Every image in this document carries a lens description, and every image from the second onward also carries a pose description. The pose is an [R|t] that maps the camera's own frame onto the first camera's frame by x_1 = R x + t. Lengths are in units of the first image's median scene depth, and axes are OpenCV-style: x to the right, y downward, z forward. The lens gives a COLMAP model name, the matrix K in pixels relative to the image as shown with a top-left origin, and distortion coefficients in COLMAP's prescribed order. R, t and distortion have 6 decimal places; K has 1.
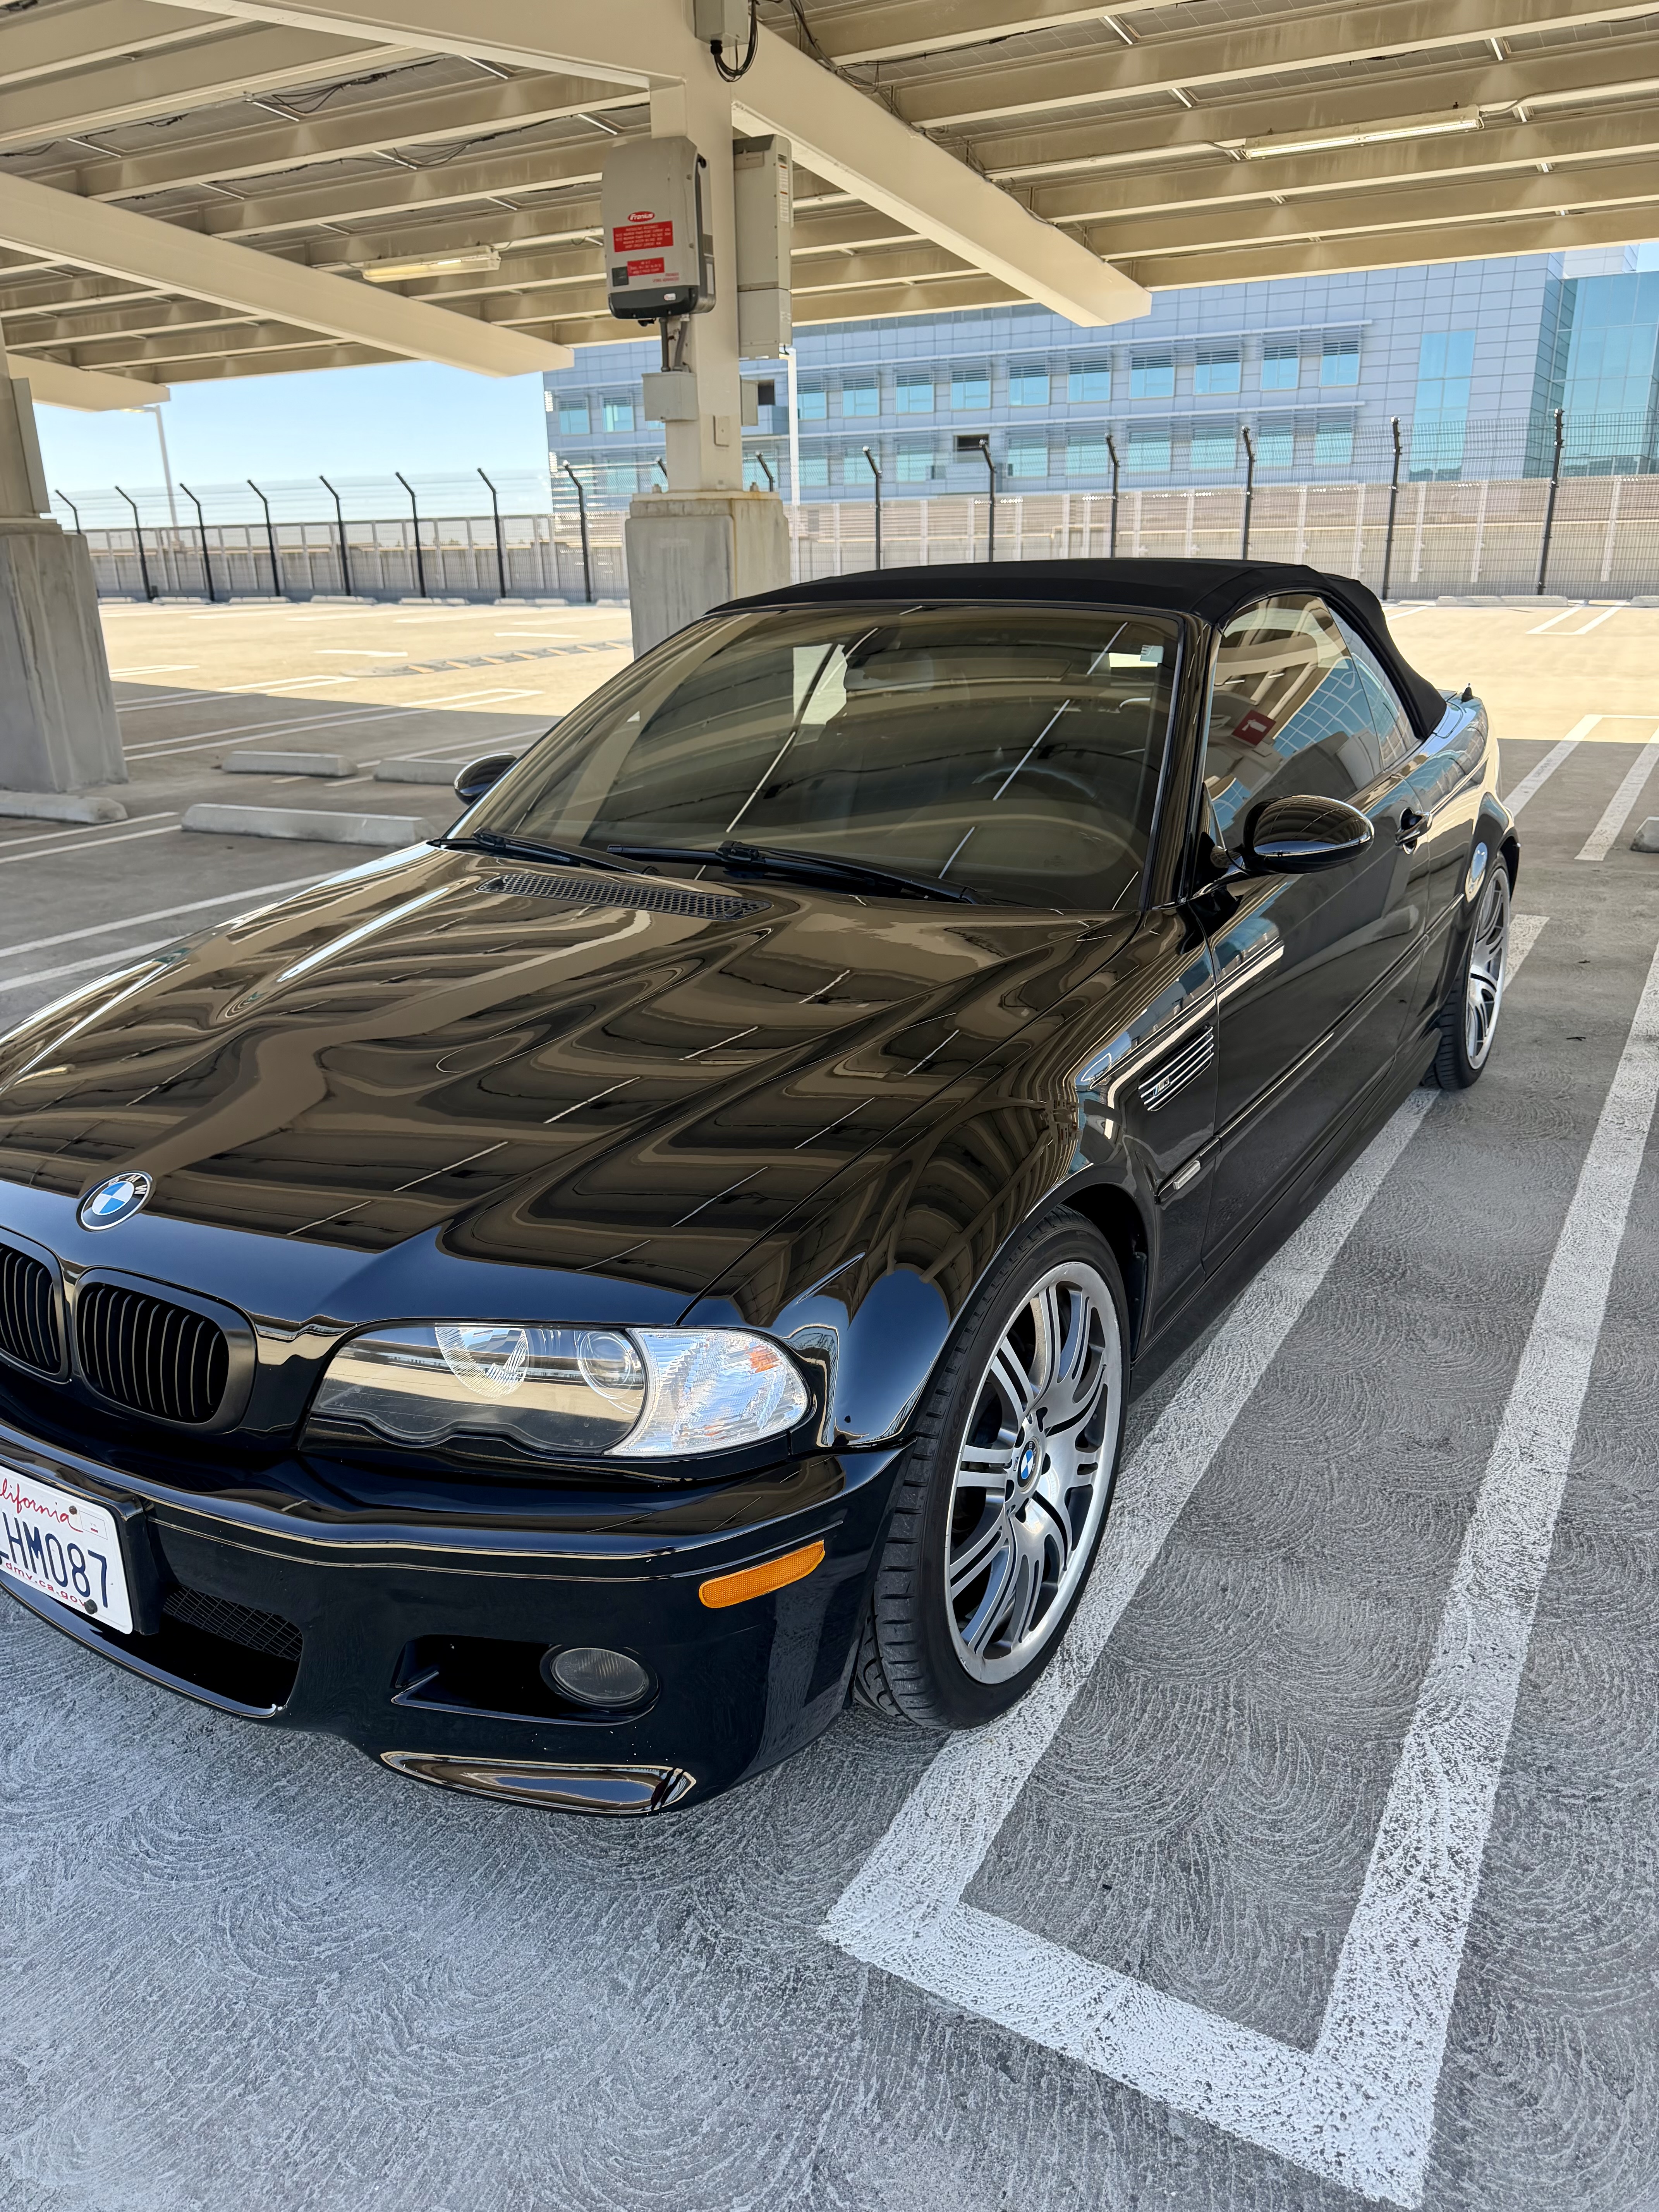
lens RADIAL K [[1585.3, 0, 831.4], [0, 1585.3, 1084.7], [0, 0, 1]] dist [0.012891, -0.016009]
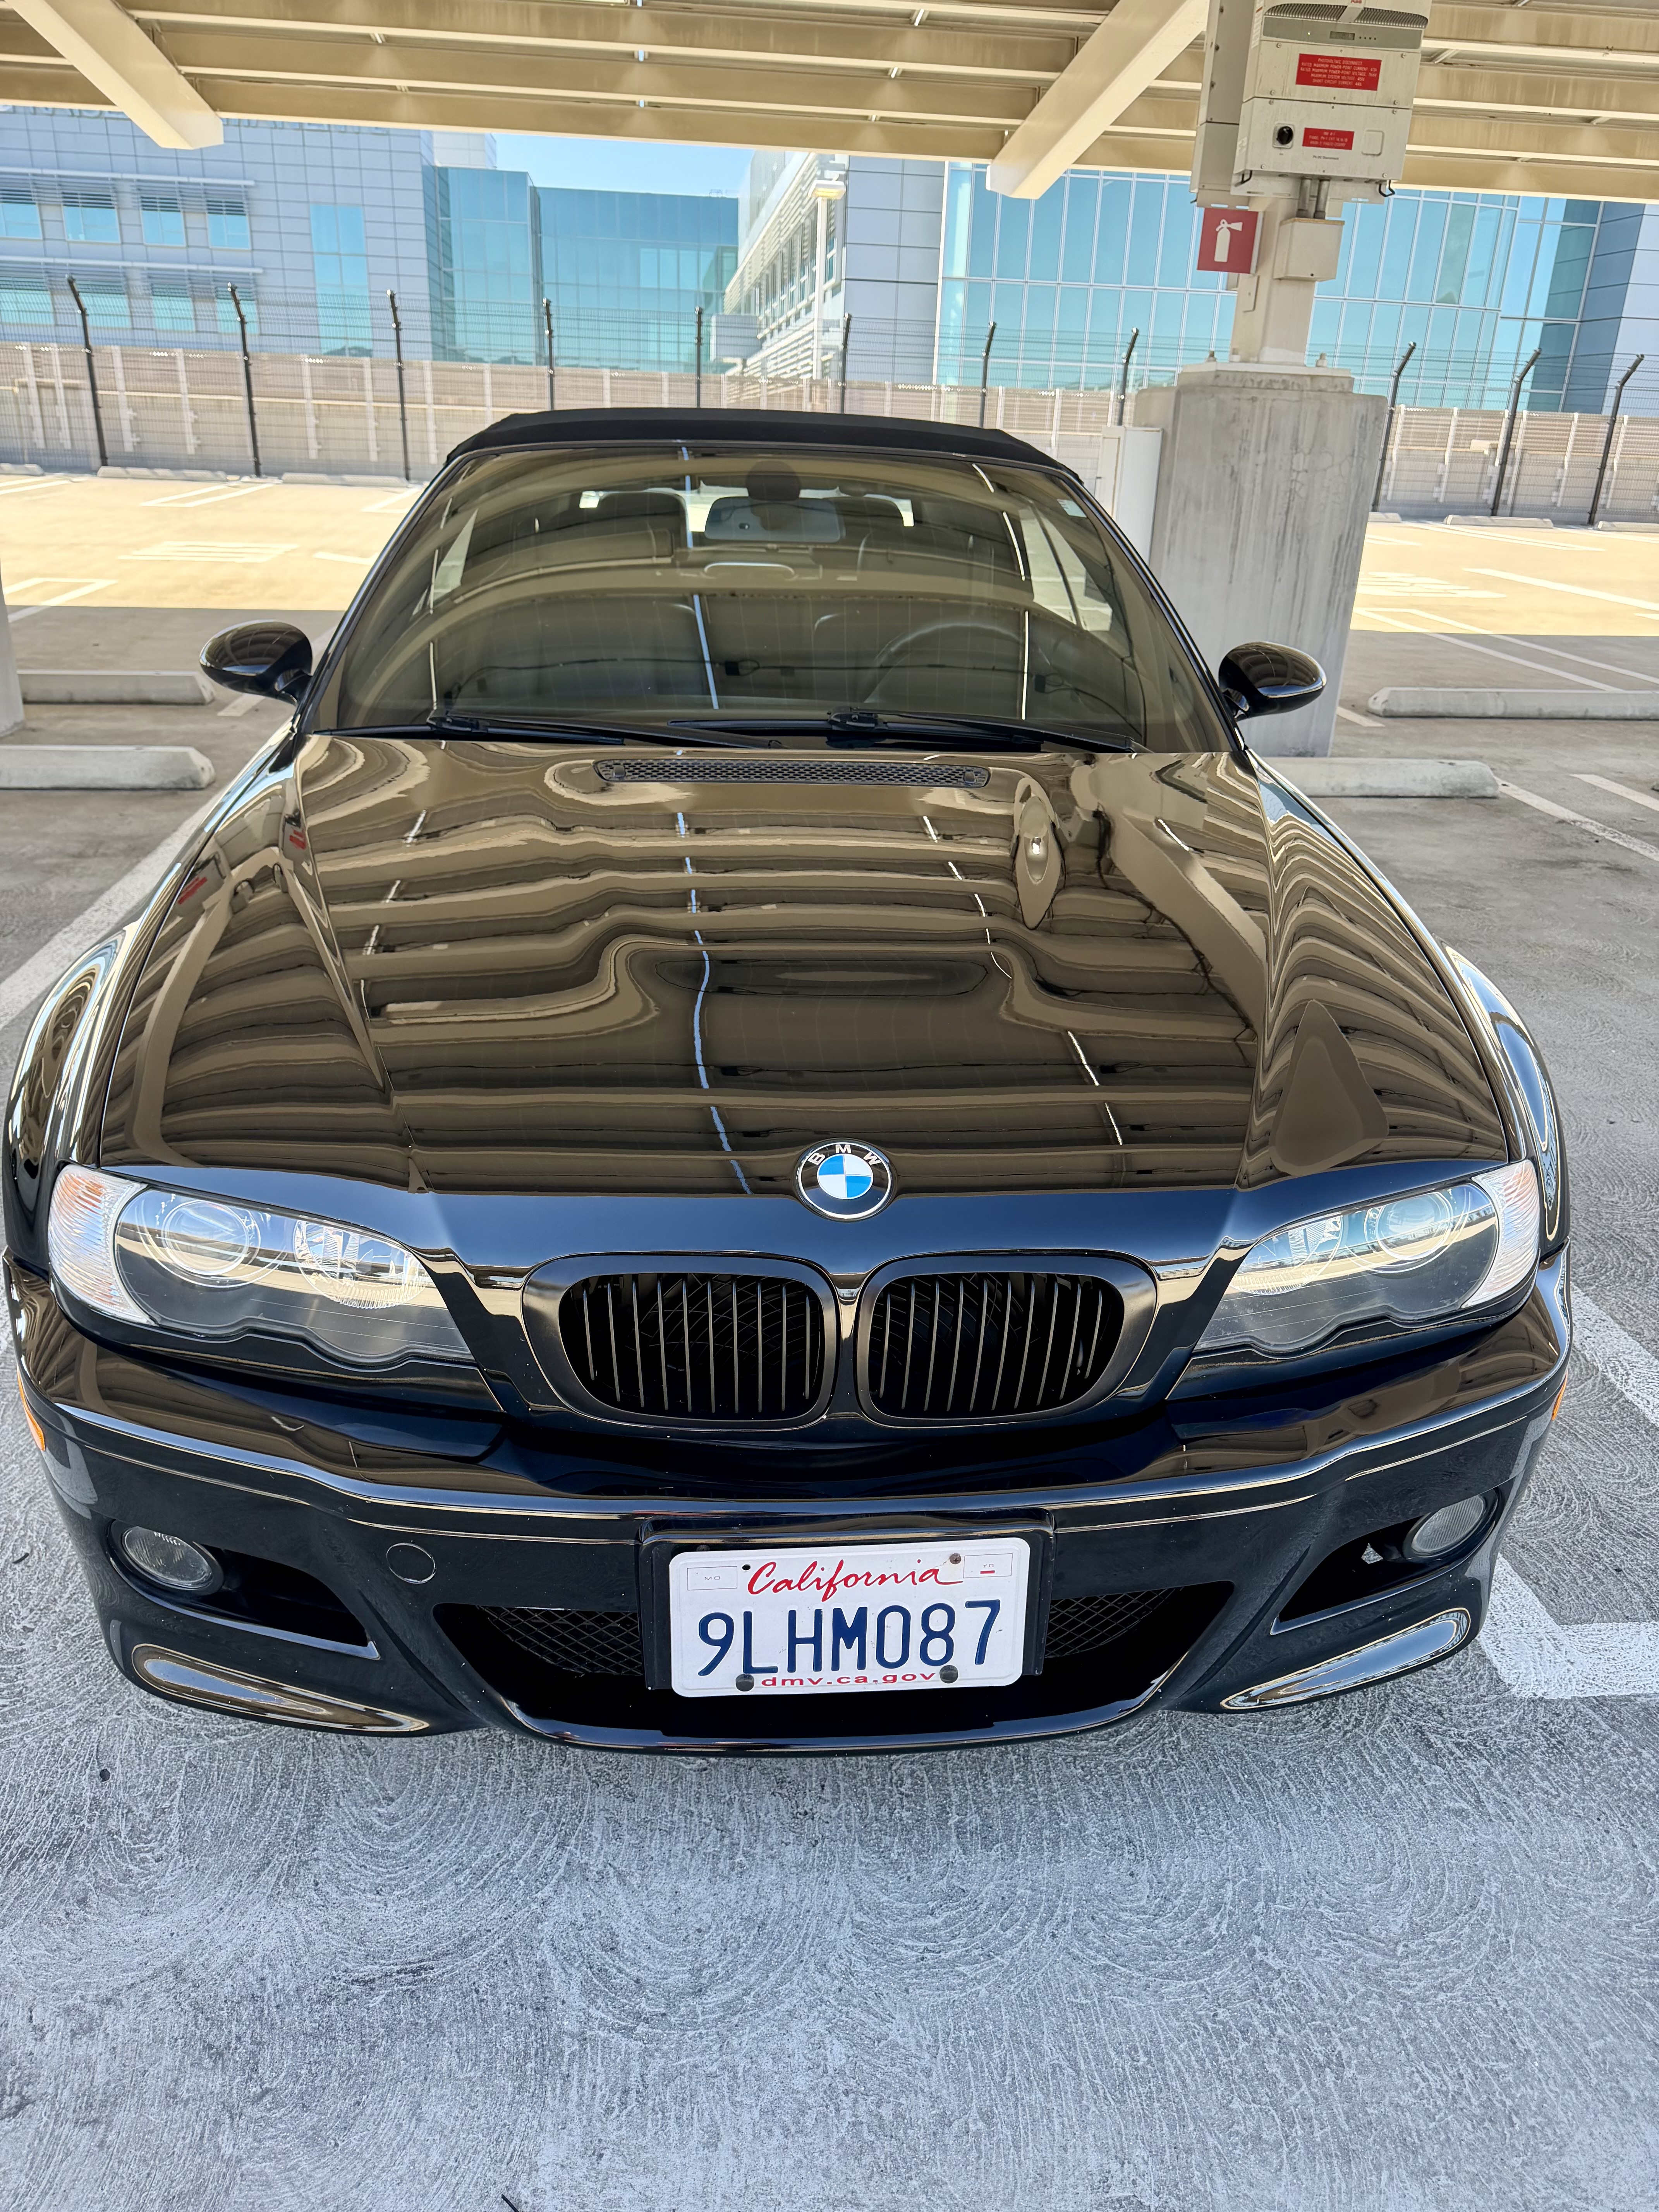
lens RADIAL K [[1585.3, 0, 832.7], [0, 1585.3, 1097.8], [0, 0, 1]] dist [0.012891, -0.016009]
pose [[0.806099, -0.181681, 0.563202, -0.463917], [0.140019, 0.983239, 0.116774, -0.030607], [-0.574978, -0.015272, 0.818026, 0.194196]]
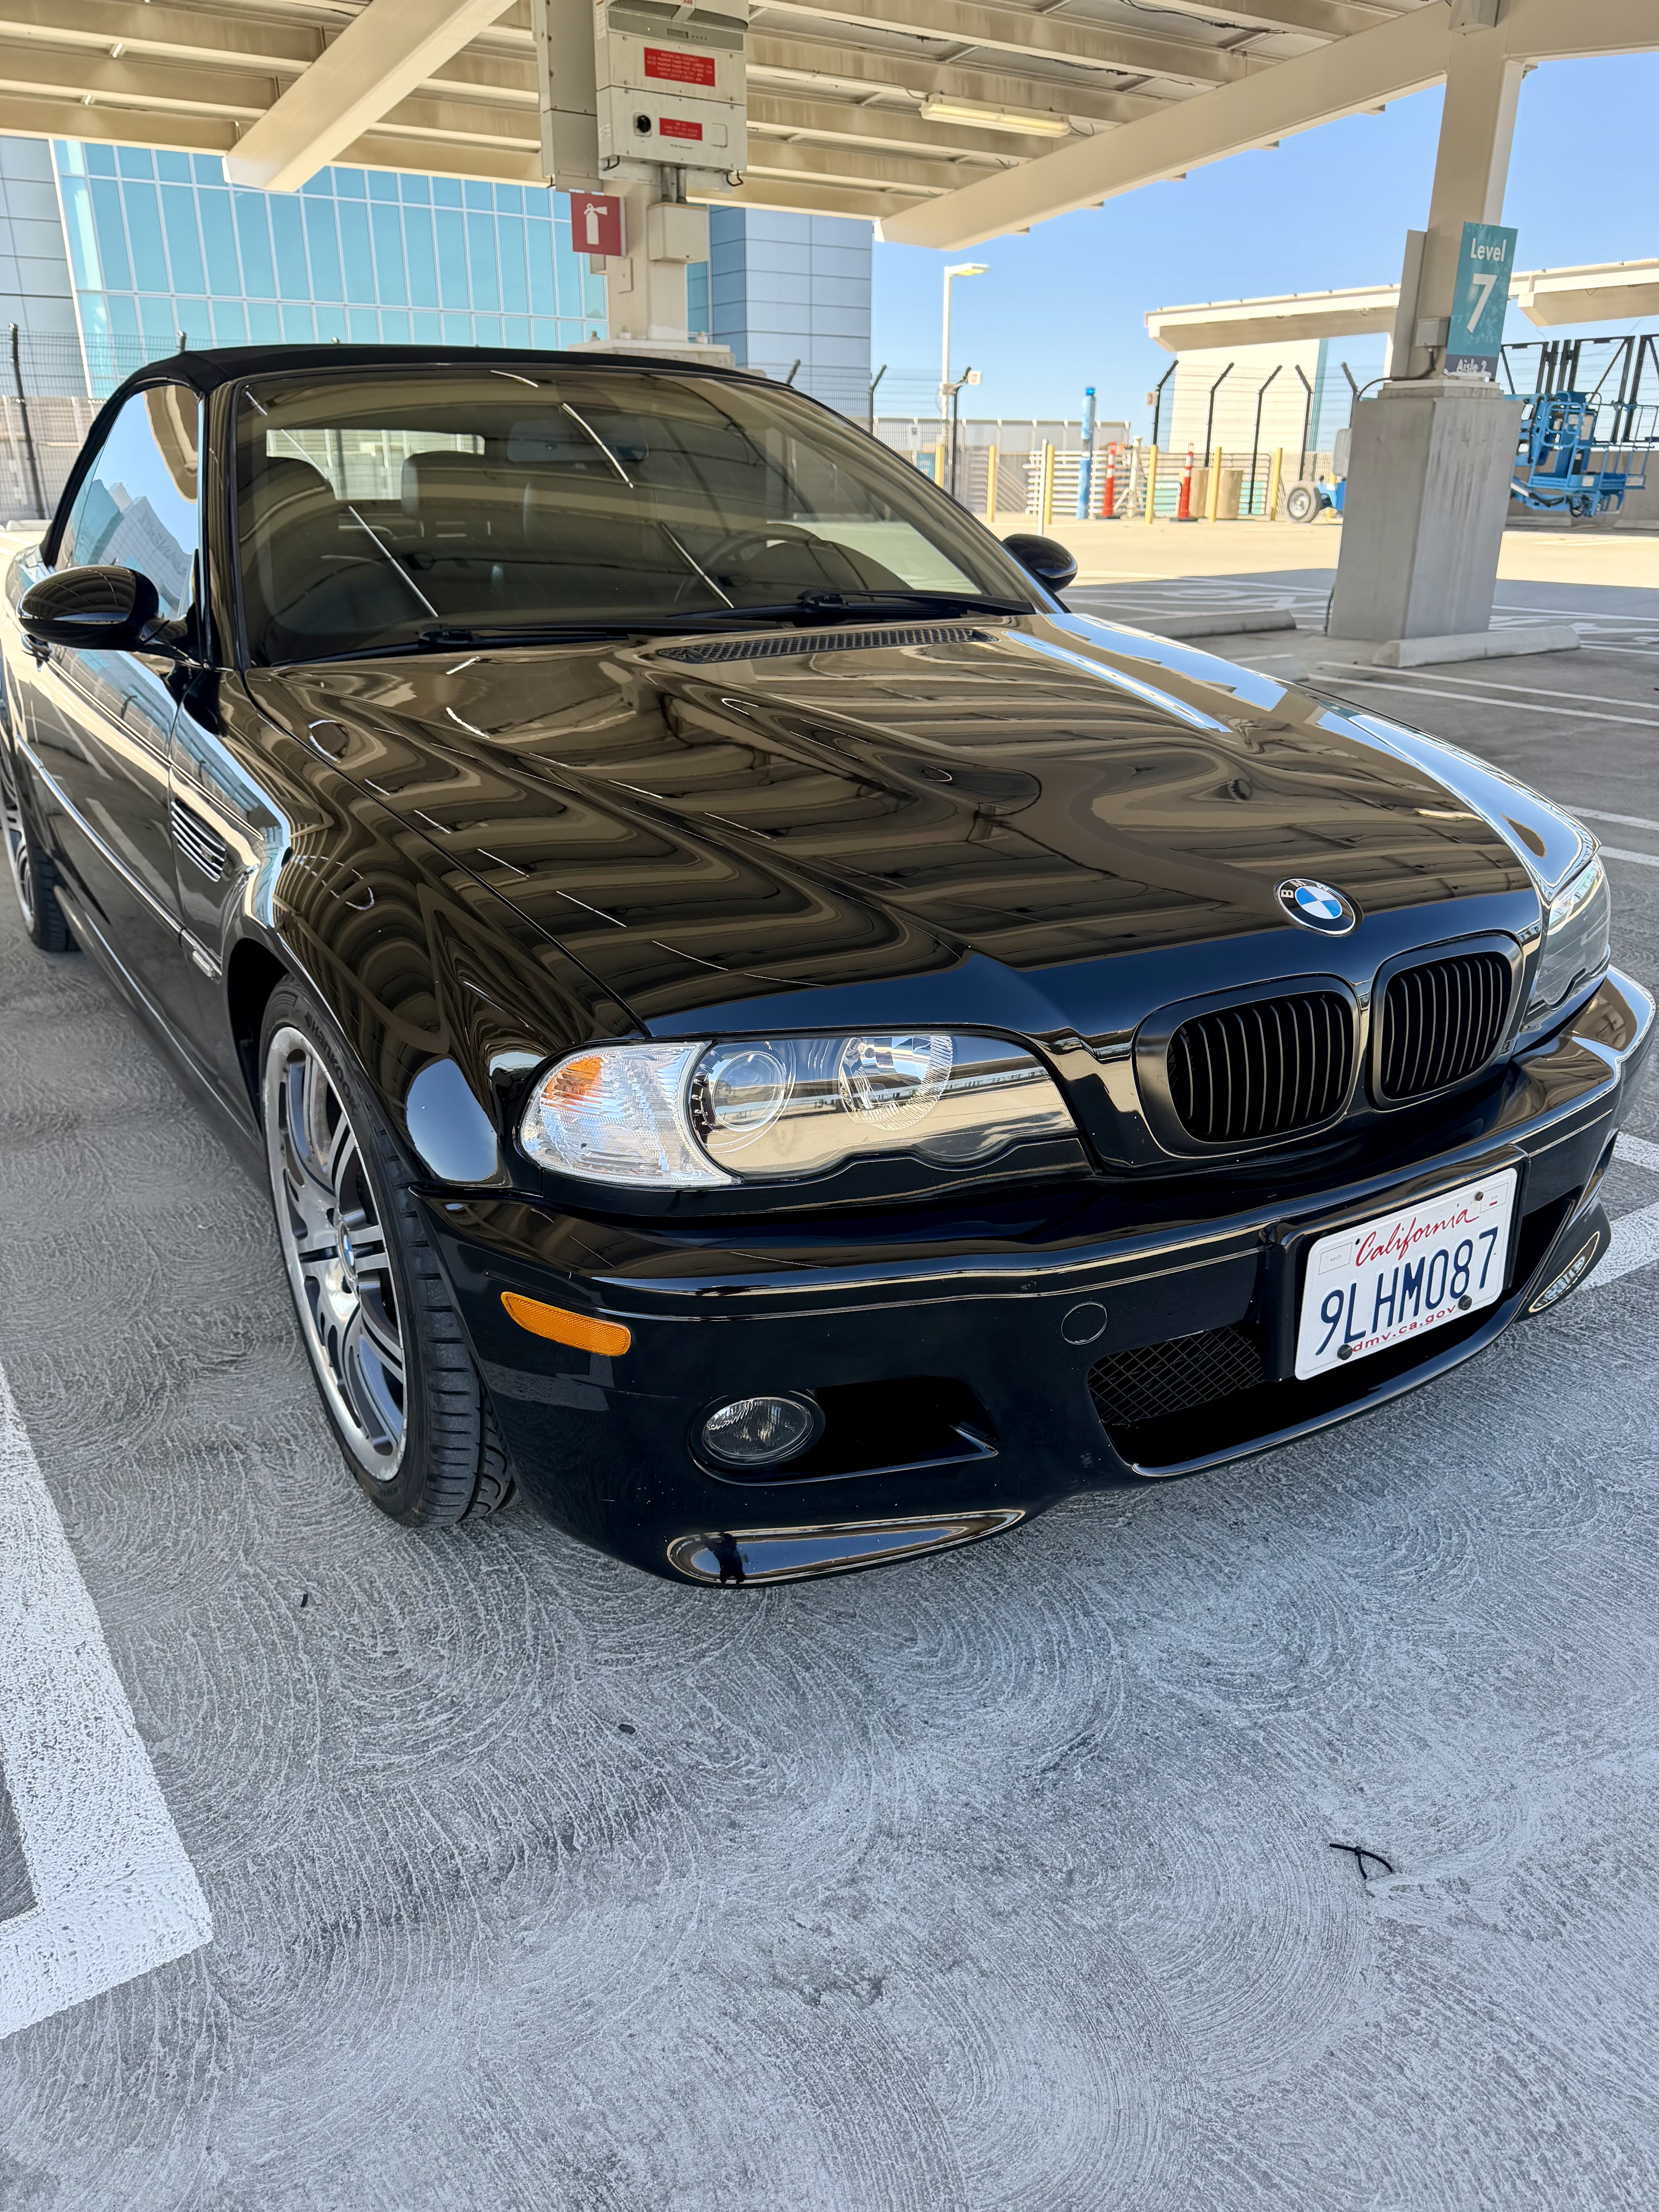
lens RADIAL K [[1585.3, 0, 822.9], [0, 1585.3, 1093.2], [0, 0, 1]] dist [0.012891, -0.016009]
pose [[0.443123, -0.308567, 0.841682, -0.710735], [0.280437, 0.939485, 0.196780, -0.042997], [-0.851468, 0.148841, 0.502841, 0.422522]]
